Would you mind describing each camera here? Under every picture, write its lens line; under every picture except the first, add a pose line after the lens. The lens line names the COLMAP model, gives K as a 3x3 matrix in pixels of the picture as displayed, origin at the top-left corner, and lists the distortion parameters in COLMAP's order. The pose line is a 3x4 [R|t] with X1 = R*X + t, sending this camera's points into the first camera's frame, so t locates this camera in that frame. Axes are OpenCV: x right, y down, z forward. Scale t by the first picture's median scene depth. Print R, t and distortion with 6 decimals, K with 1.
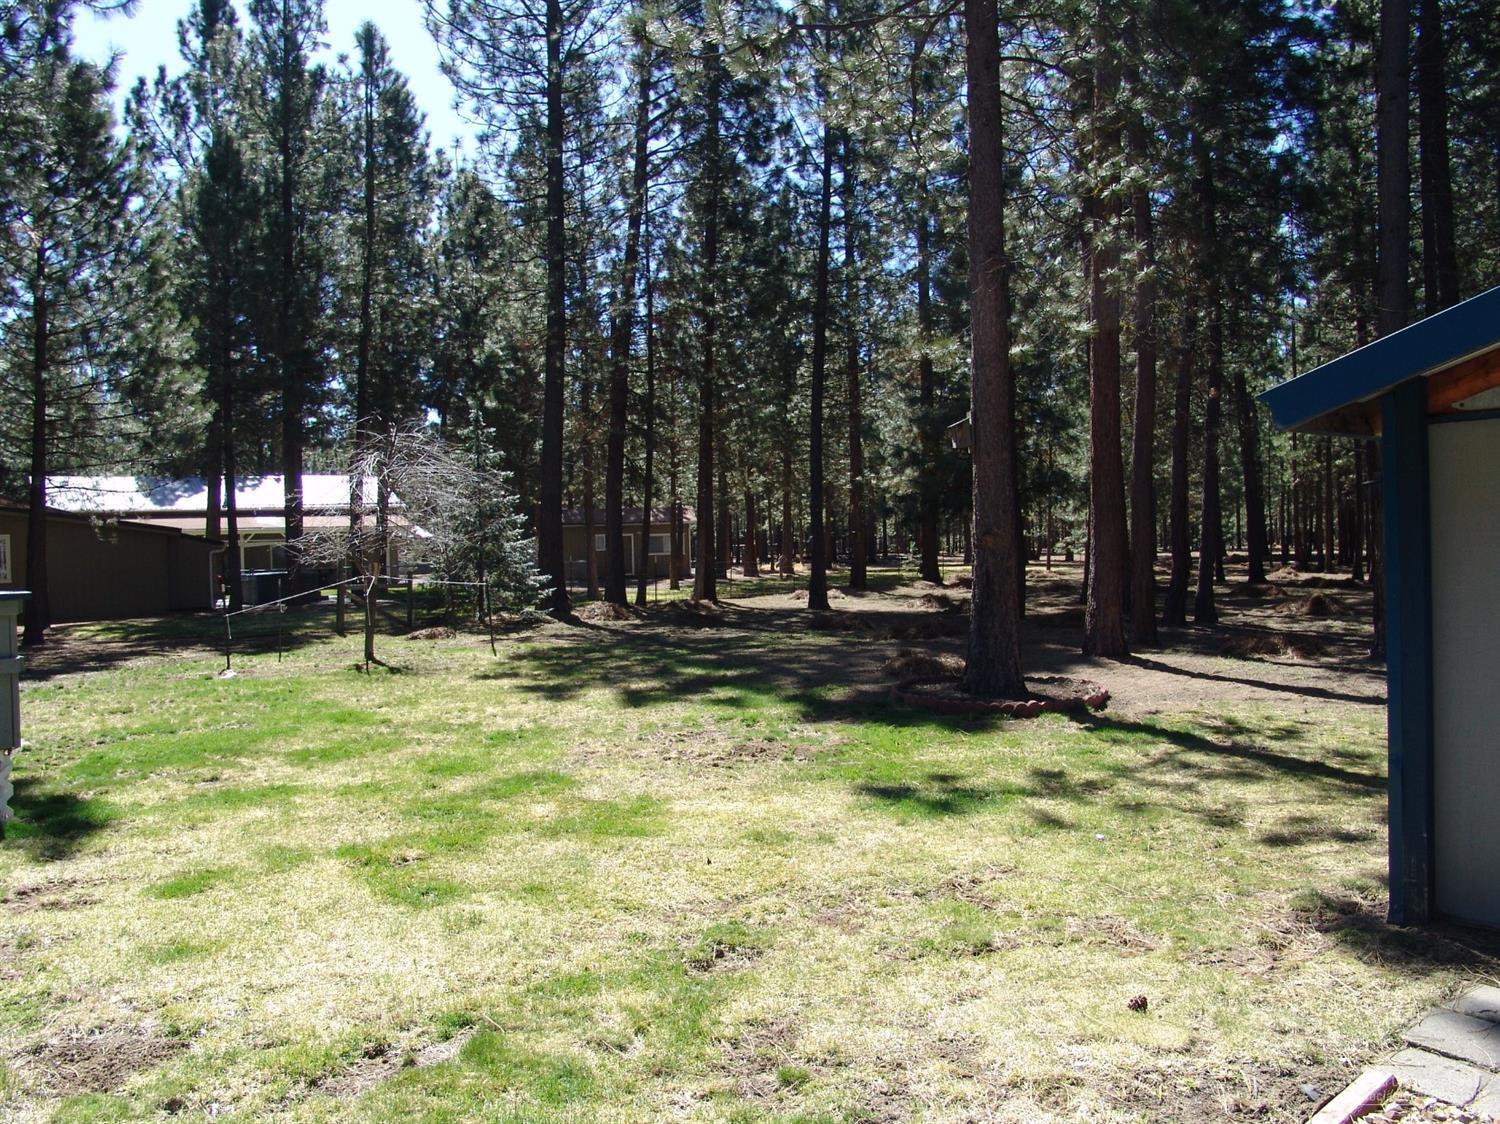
lens RADIAL K [[1246.3, 0, 761.8], [0, 1246.3, 564.4], [0, 0, 1]] dist [-0.144917, 0.131251]
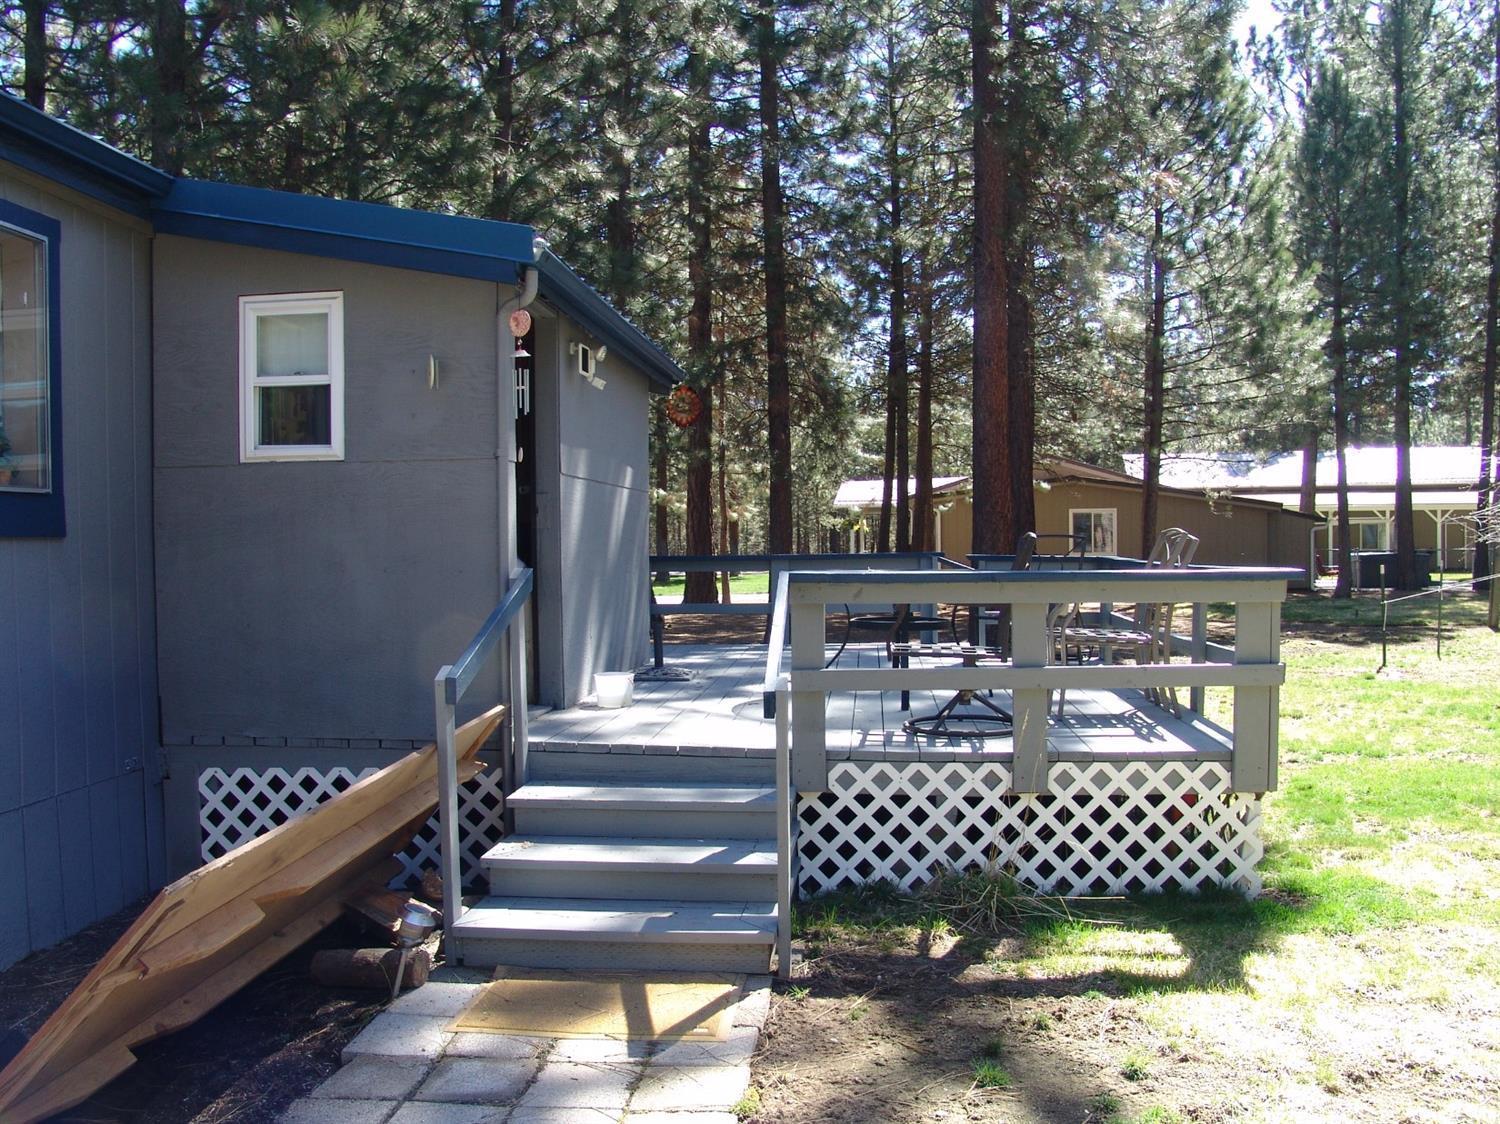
lens RADIAL K [[1246.3, 0, 747.8], [0, 1246.3, 561.7], [0, 0, 1]] dist [-0.144917, 0.131251]
pose [[0.675583, 0.029970, -0.736674, -0.087142], [-0.021366, 0.999550, 0.021071, 0.004492], [0.736974, 0.001504, 0.675919, 0.087413]]
